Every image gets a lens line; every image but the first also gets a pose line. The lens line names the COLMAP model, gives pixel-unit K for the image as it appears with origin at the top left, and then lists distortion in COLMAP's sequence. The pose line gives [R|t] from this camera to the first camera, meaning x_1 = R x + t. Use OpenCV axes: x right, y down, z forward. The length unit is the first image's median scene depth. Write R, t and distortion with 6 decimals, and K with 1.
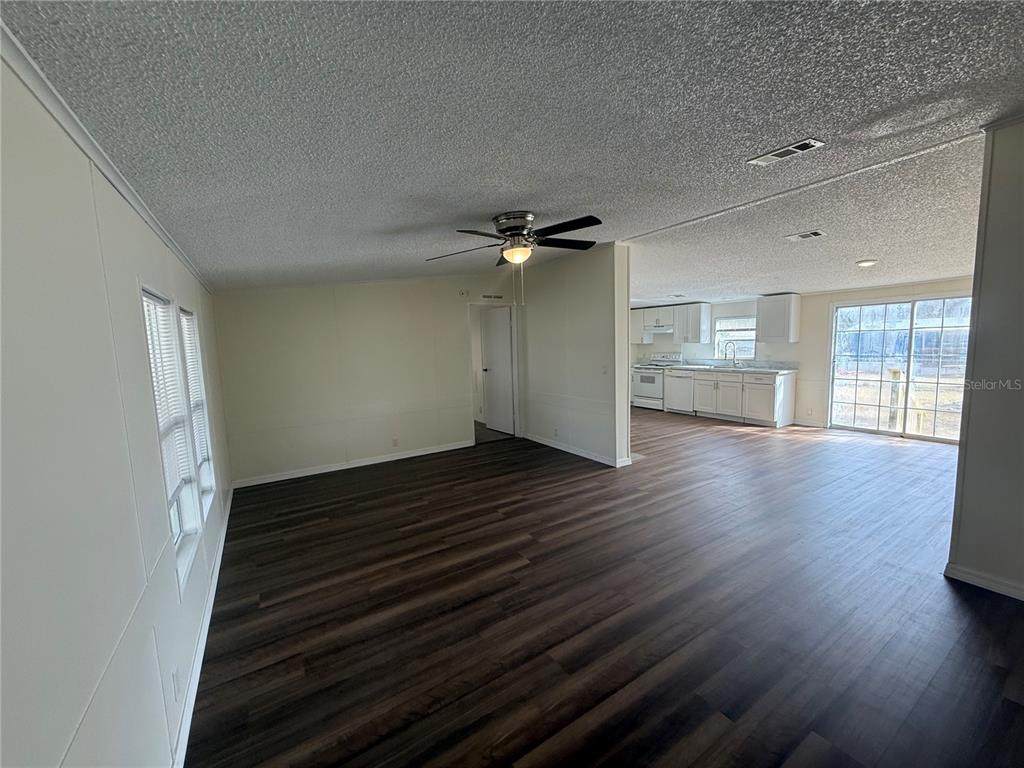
lens RADIAL K [[408.0, 0, 510.9], [0, 408.0, 384.7], [0, 0, 1]] dist [0.001231, 0.000154]
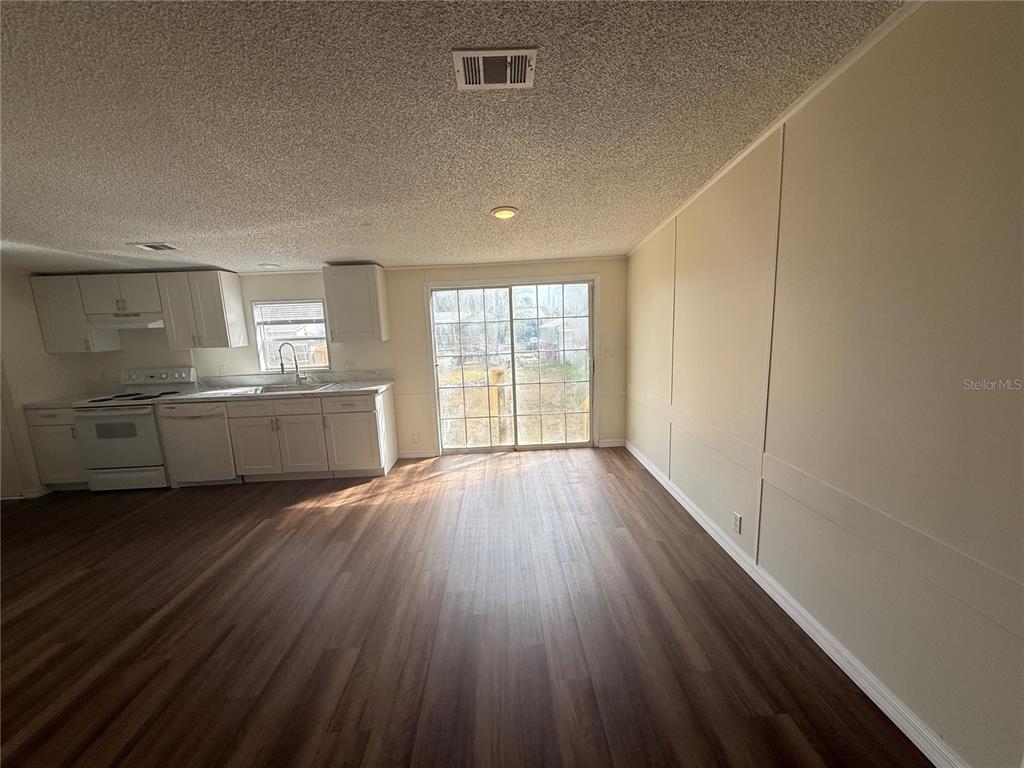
lens RADIAL K [[408.0, 0, 510.5], [0, 408.0, 384.7], [0, 0, 1]] dist [0.001231, 0.000154]
pose [[0.505149, -0.130916, 0.853045, 0.196925], [0.116503, 0.989724, 0.082902, -0.056728], [-0.855133, 0.057504, 0.515210, 0.432008]]
